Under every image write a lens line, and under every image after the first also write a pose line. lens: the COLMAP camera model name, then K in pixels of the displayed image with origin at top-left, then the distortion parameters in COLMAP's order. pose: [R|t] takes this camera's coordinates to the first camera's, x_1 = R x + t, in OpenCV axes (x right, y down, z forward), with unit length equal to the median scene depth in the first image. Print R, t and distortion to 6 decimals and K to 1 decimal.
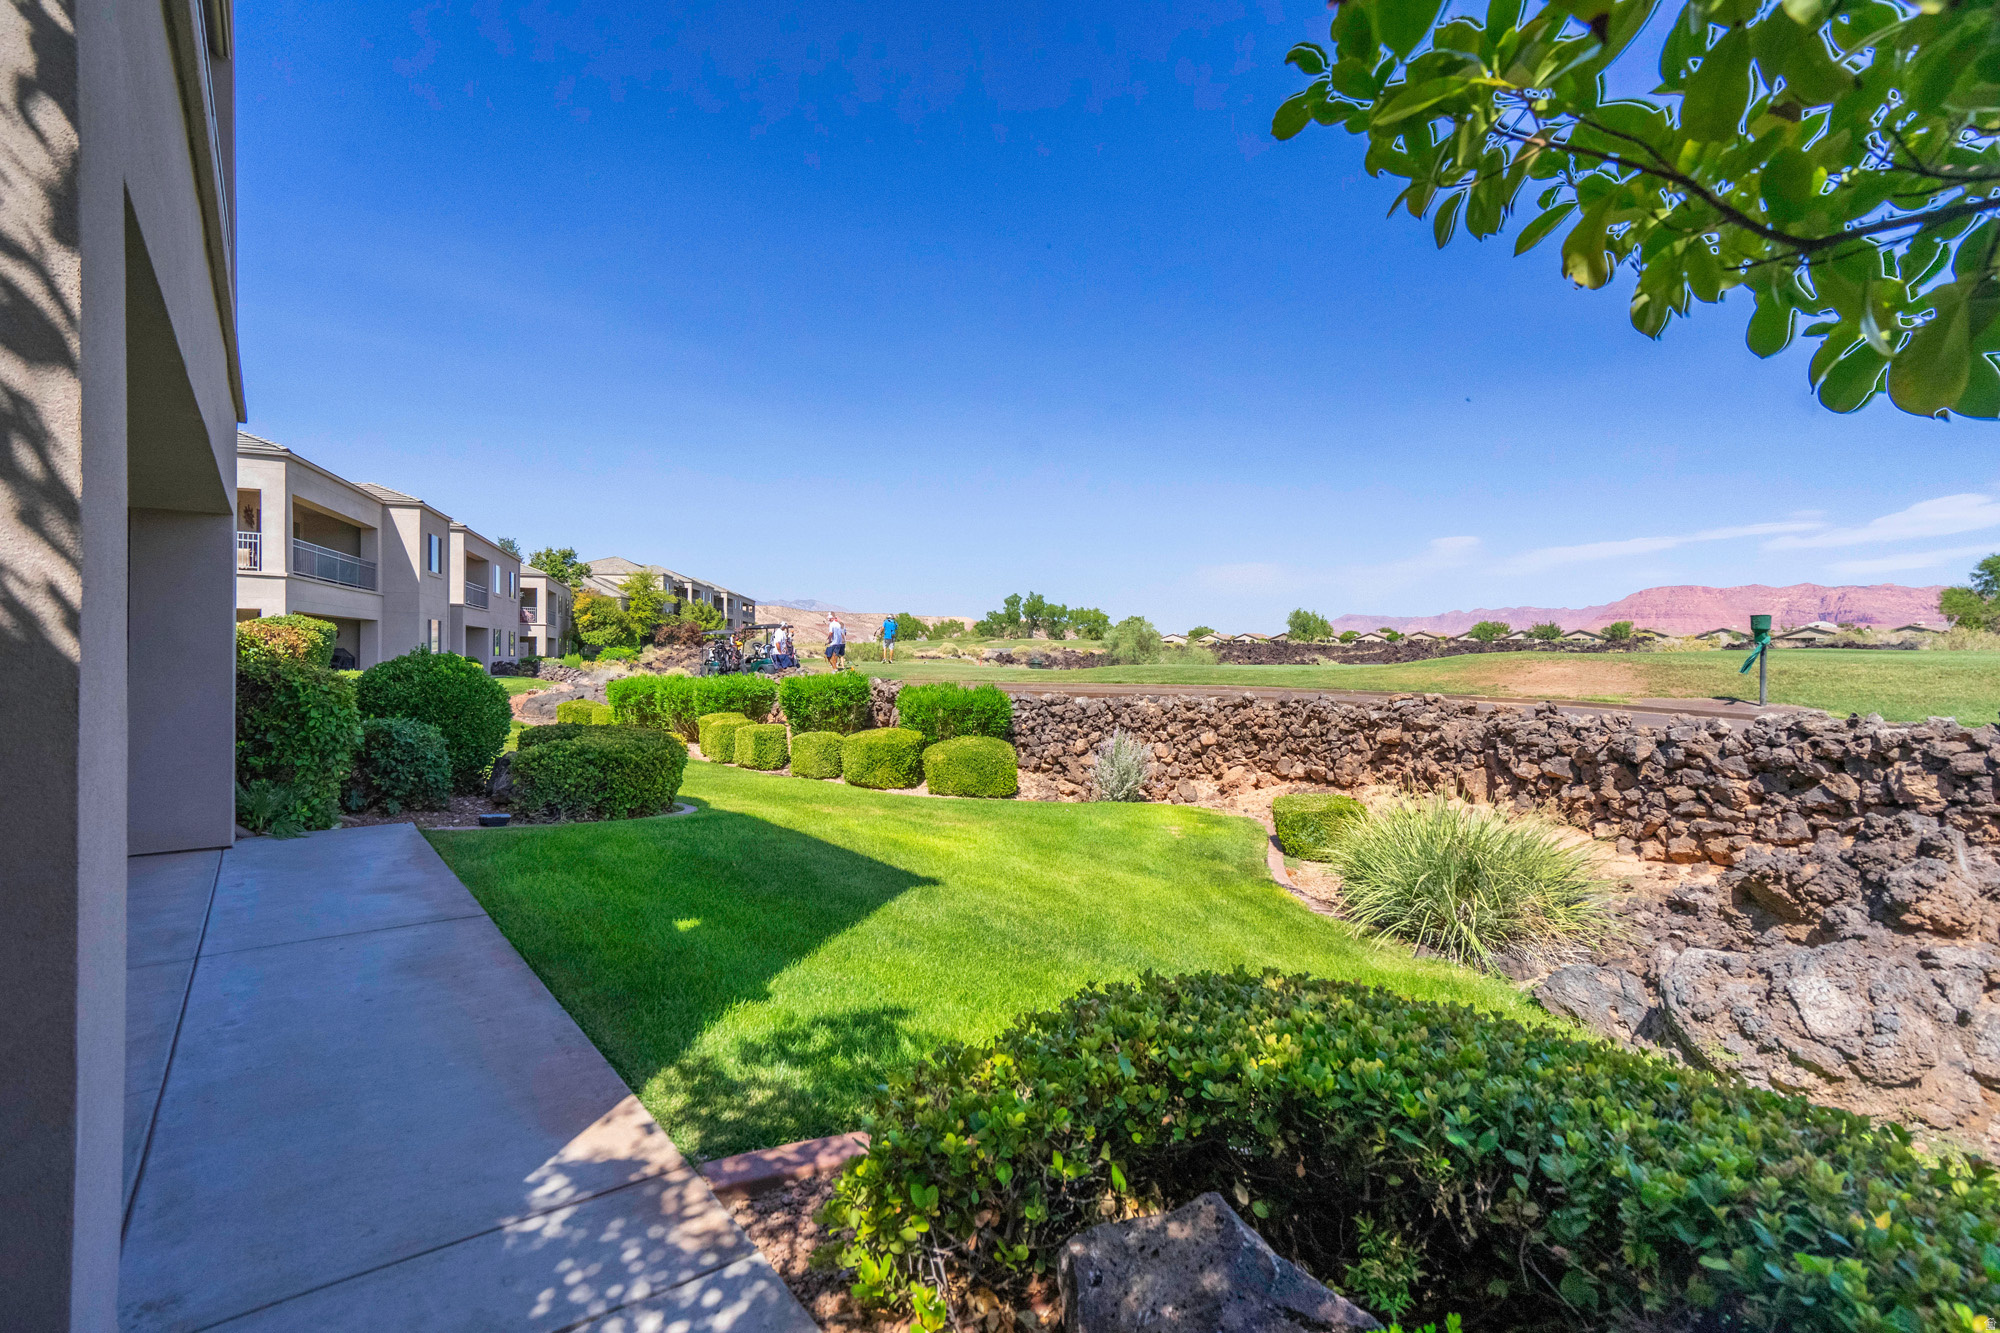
lens RADIAL K [[929.6, 0, 978.2], [0, 929.6, 654.2], [0, 0, 1]] dist [-0.006422, 0.004933]
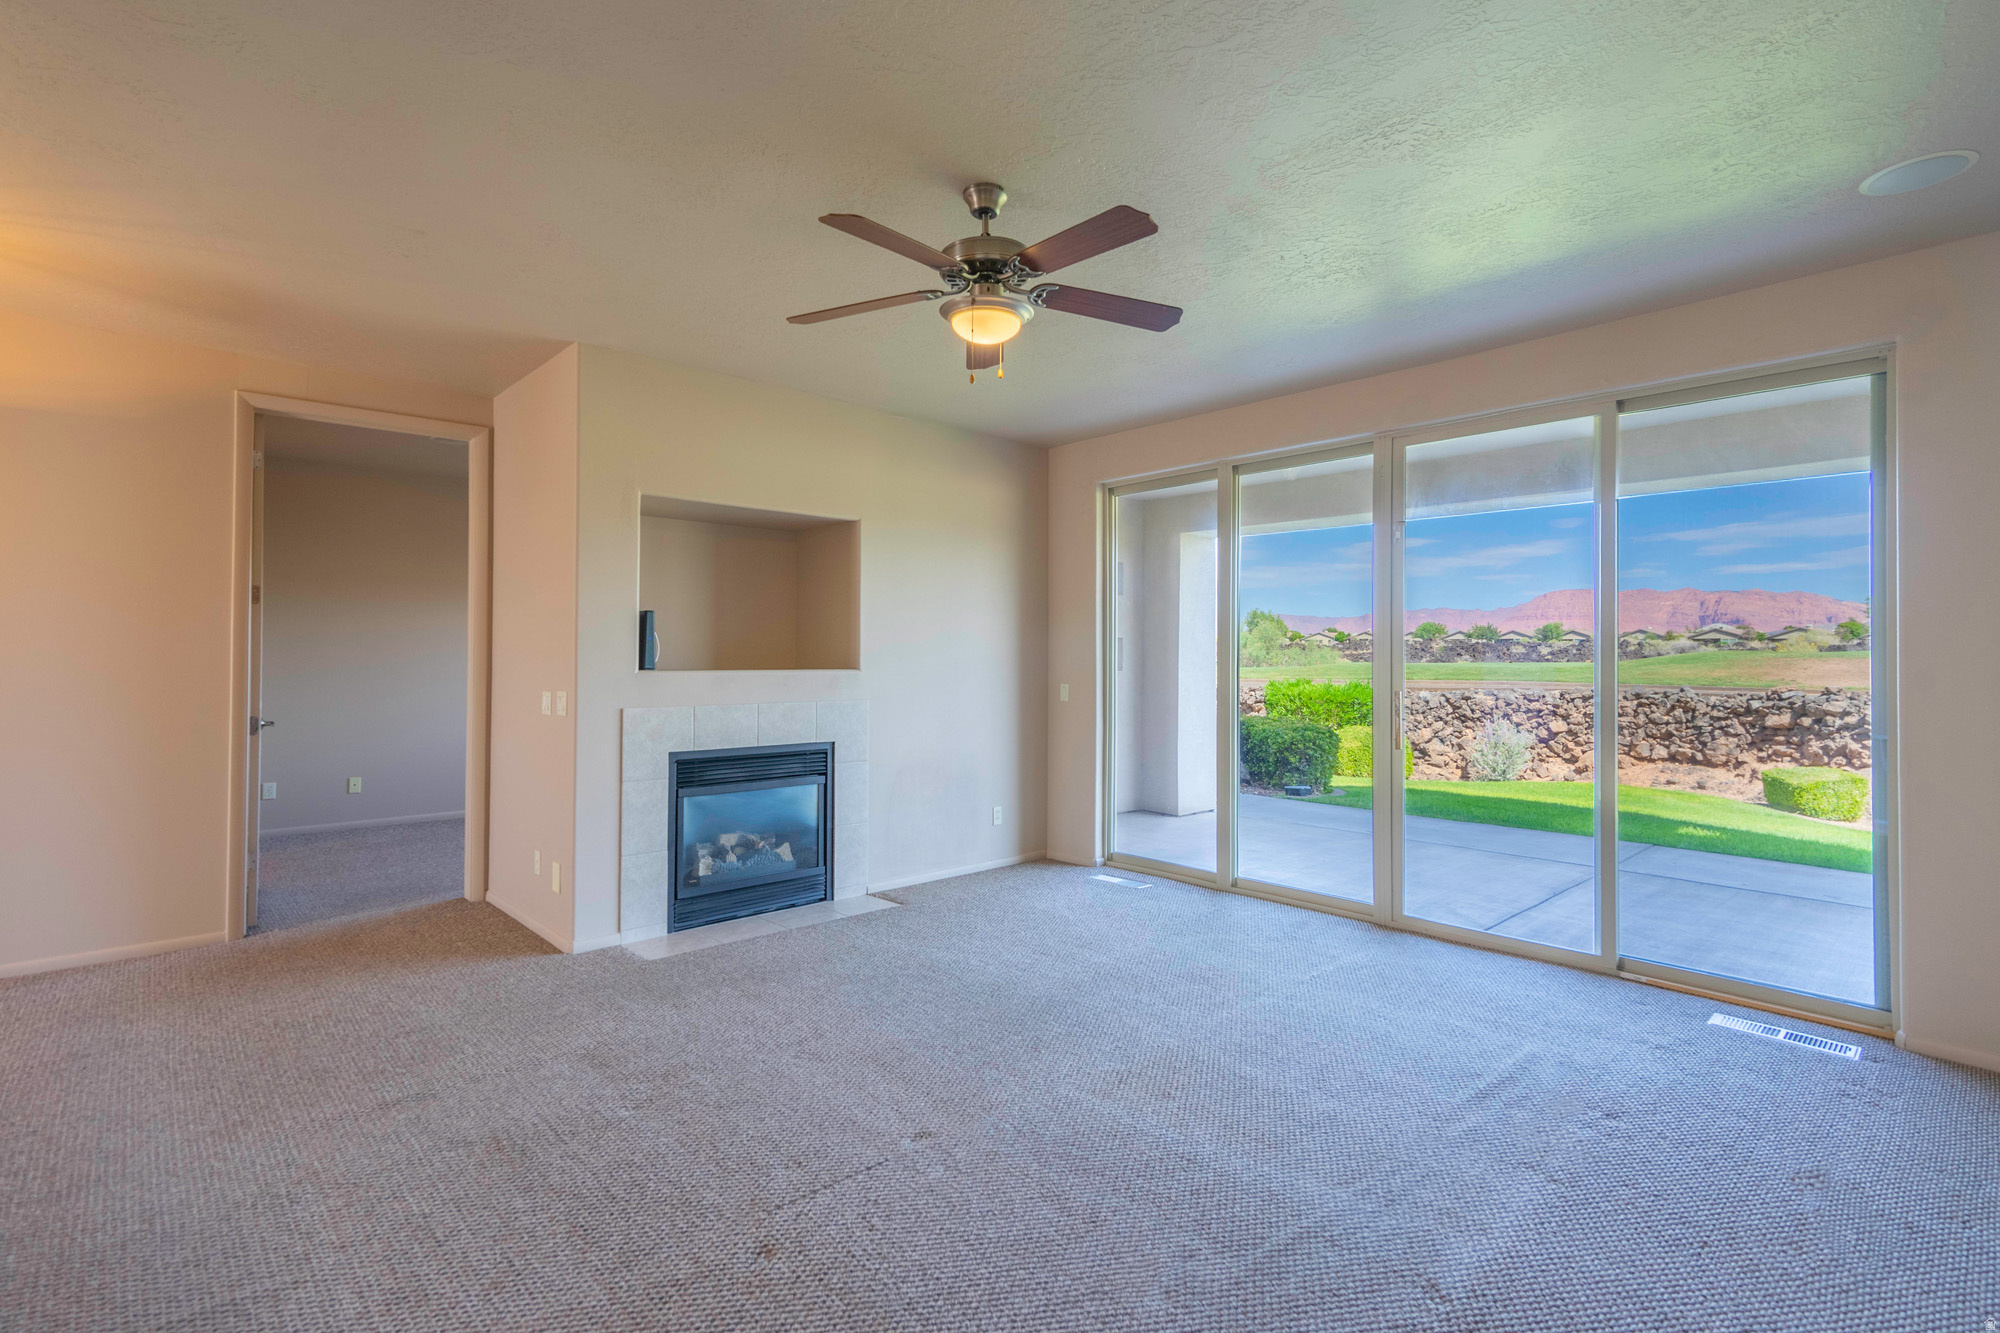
lens RADIAL K [[929.6, 0, 1005.9], [0, 929.6, 642.7], [0, 0, 1]] dist [-0.006422, 0.004933]
pose [[0.995458, 0.000358, 0.095200, -0.620333], [0.000749, 0.999933, -0.011592, -0.000049], [-0.095198, 0.011610, 0.995391, -0.089994]]
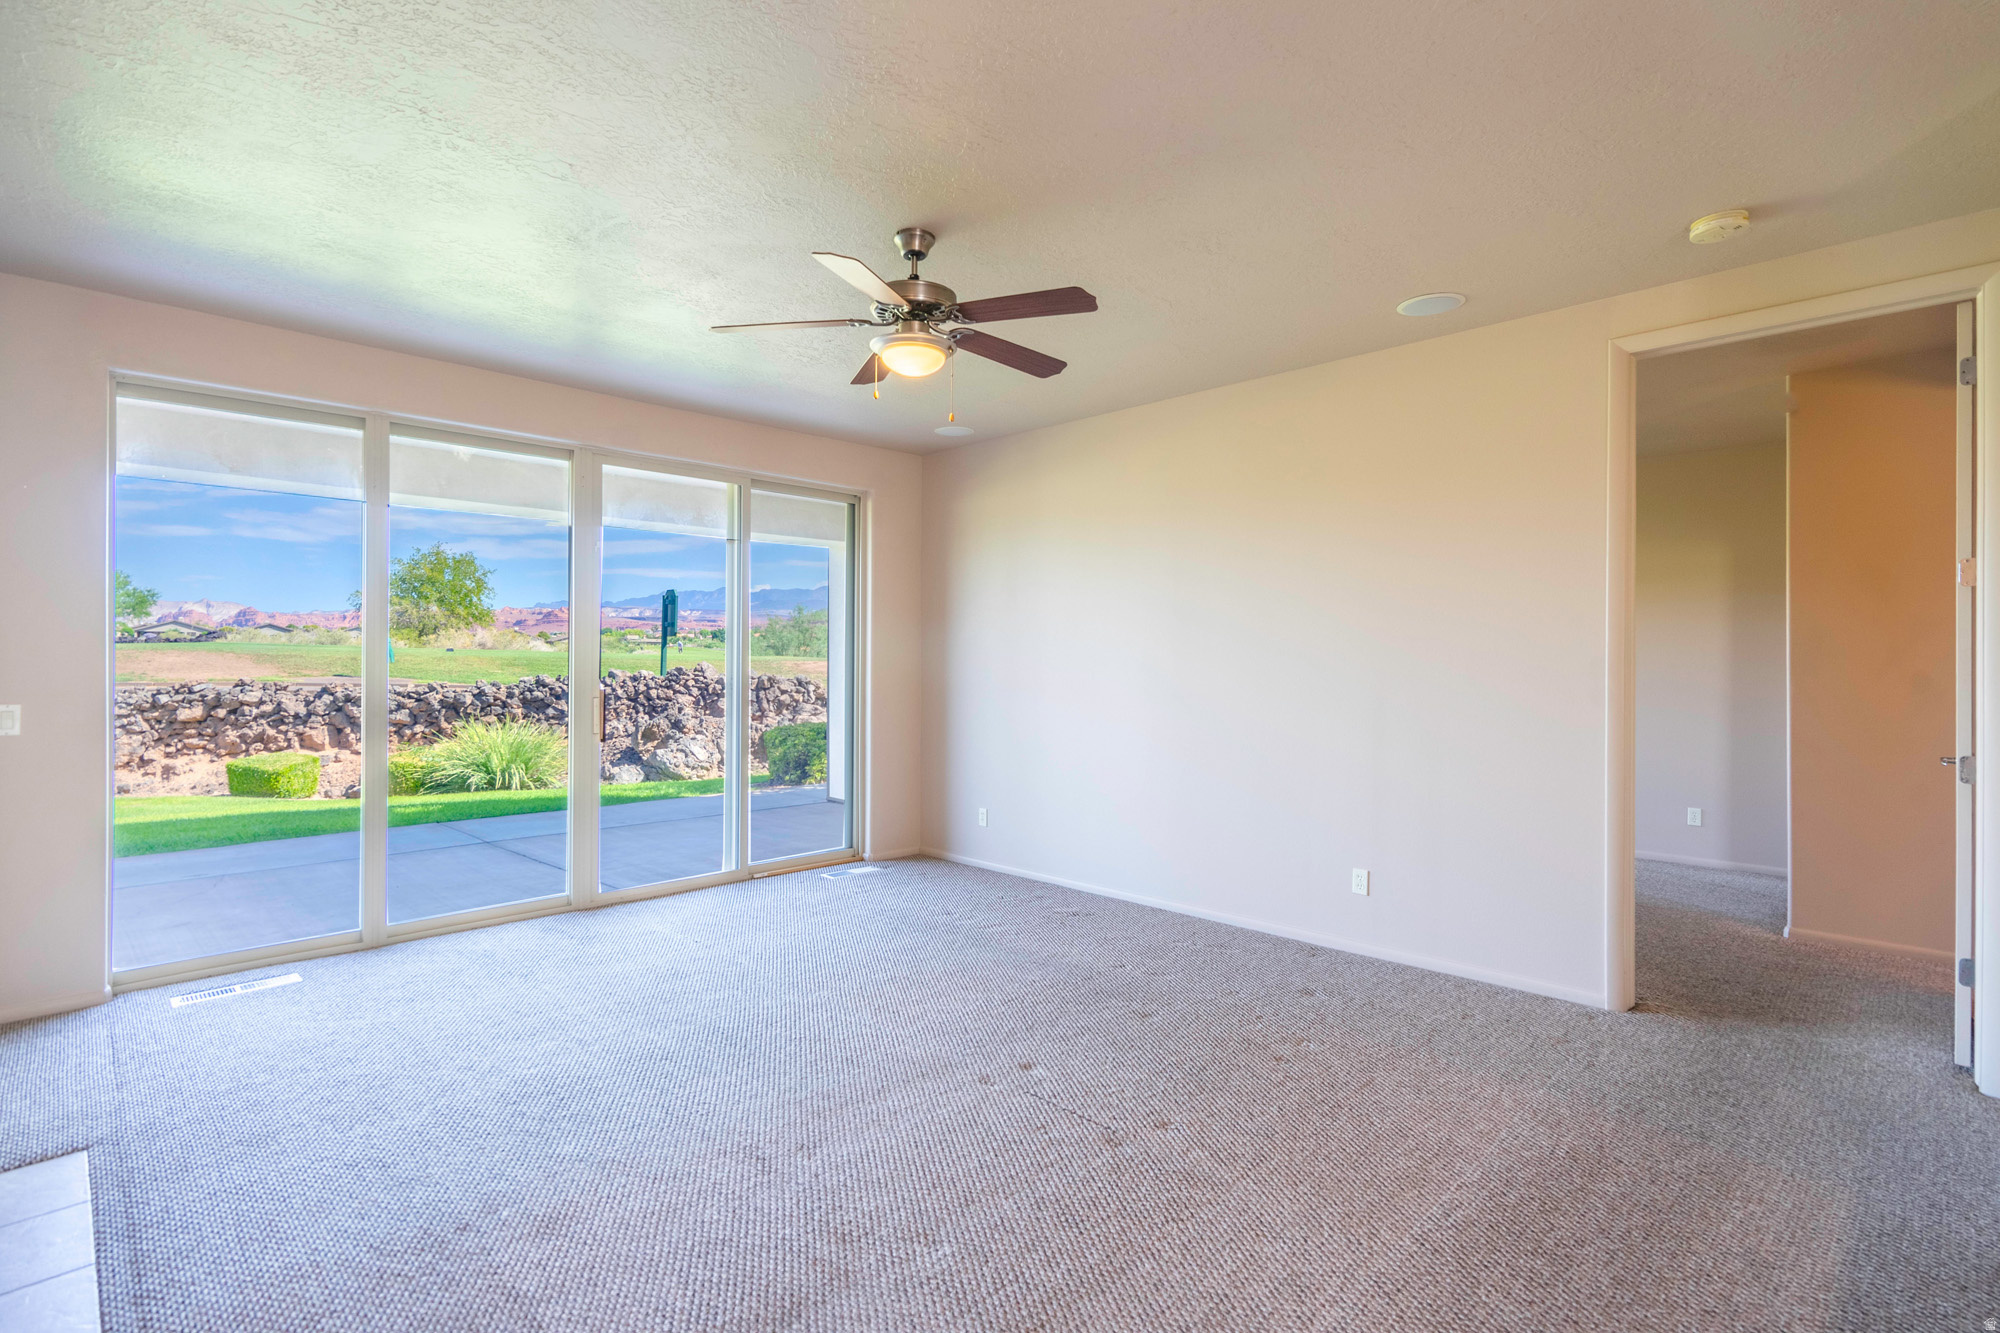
lens RADIAL K [[929.6, 0, 983.6], [0, 929.6, 657.2], [0, 0, 1]] dist [-0.006422, 0.004933]
pose [[-0.133202, -0.007782, 0.991058, -0.834767], [-0.008859, 0.999939, 0.006662, -0.003740], [-0.991049, -0.007892, -0.133263, 0.129672]]
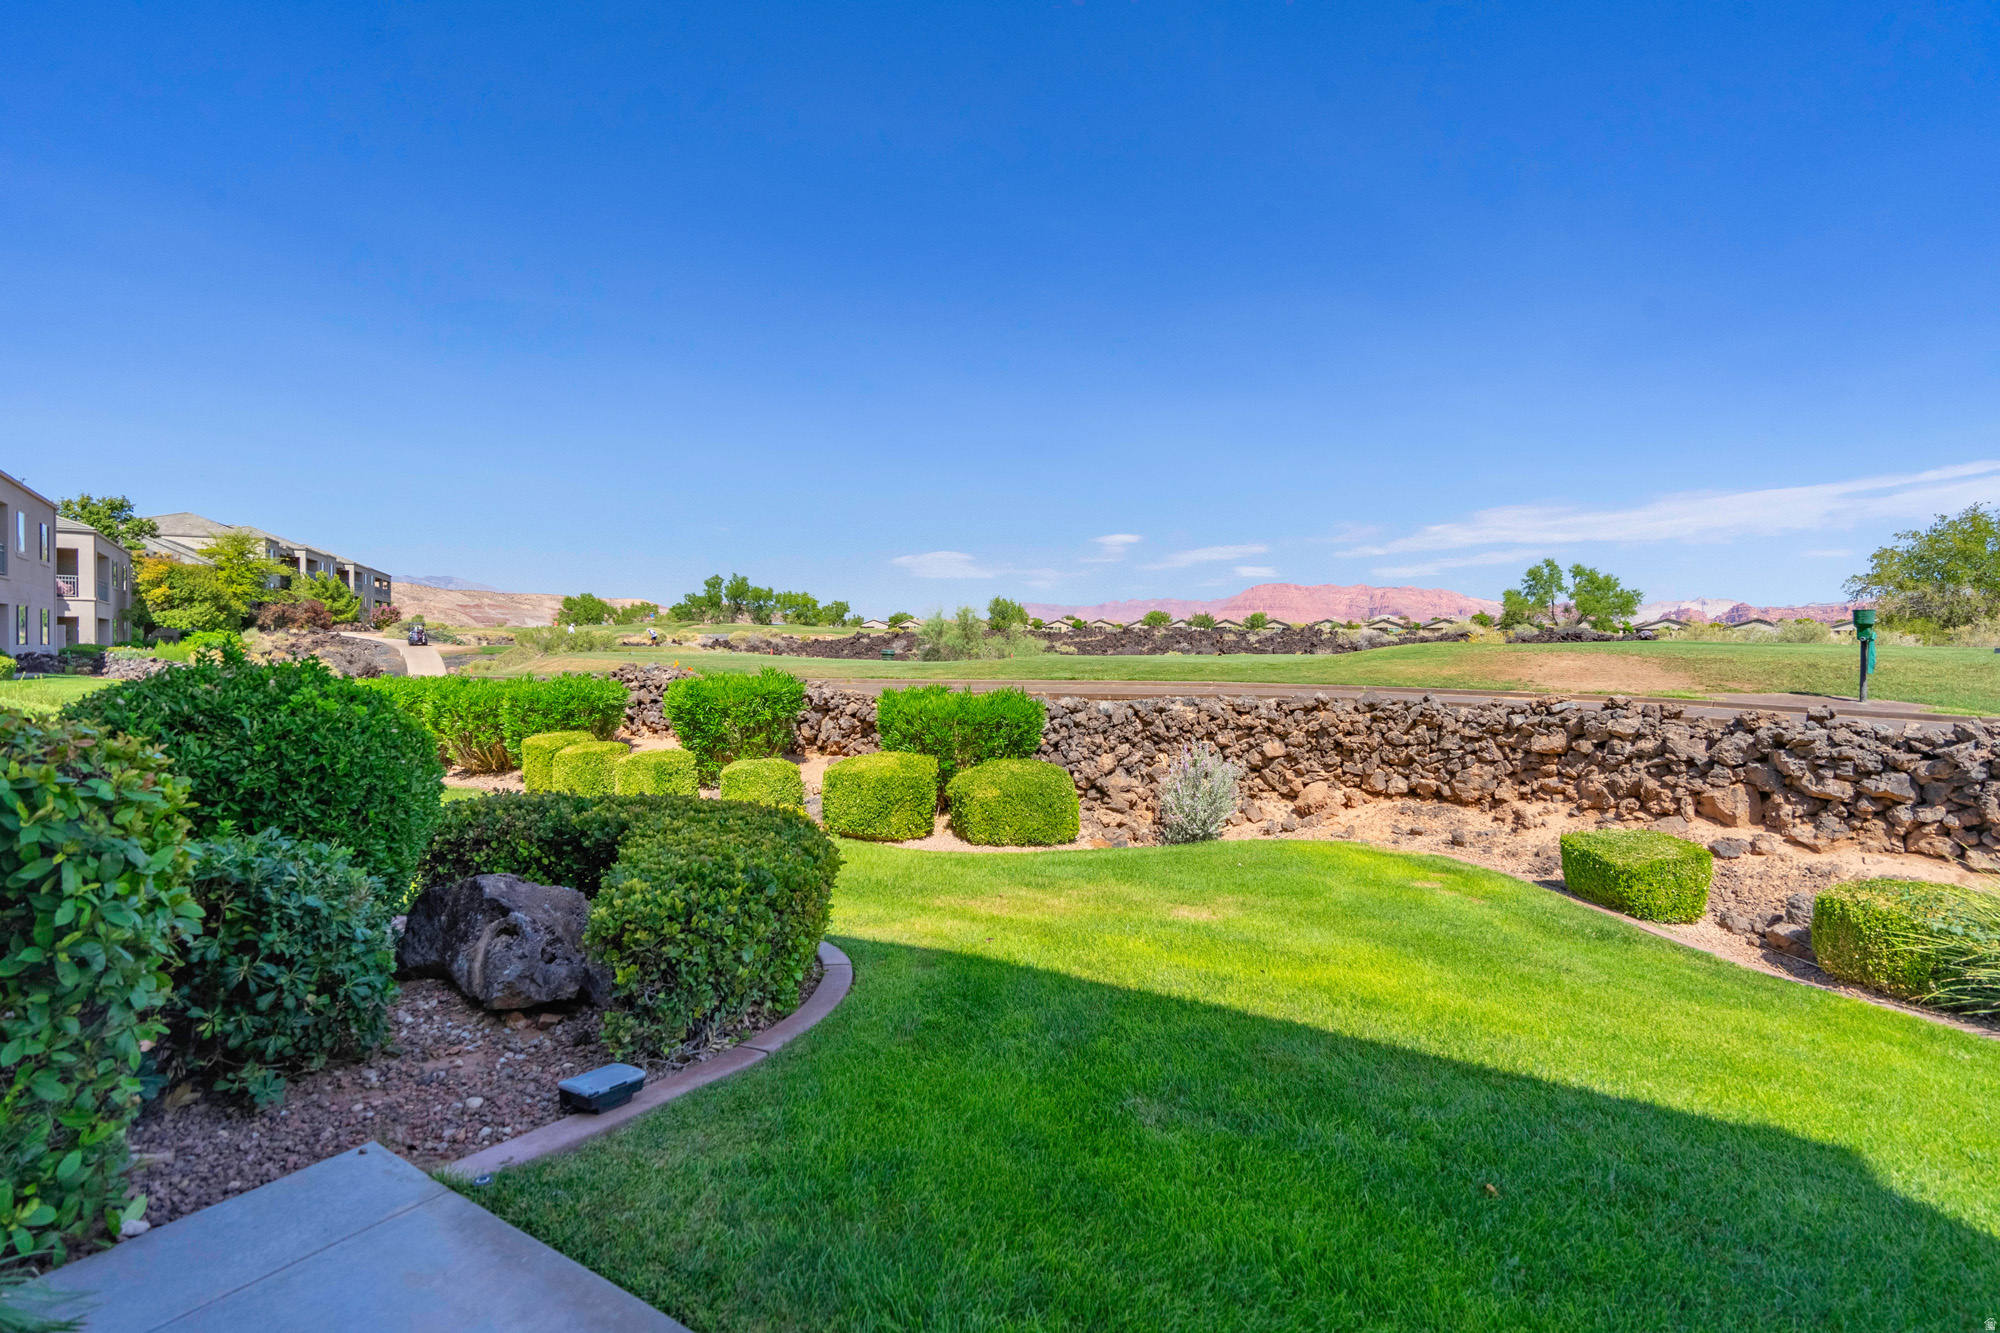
lens RADIAL K [[929.6, 0, 1014.3], [0, 929.6, 648.5], [0, 0, 1]] dist [-0.006422, 0.004933]
pose [[0.932027, -0.002577, 0.362381, -0.311454], [-0.000948, 0.999954, 0.009550, -0.008424], [-0.362389, -0.009244, 0.931981, 0.352399]]
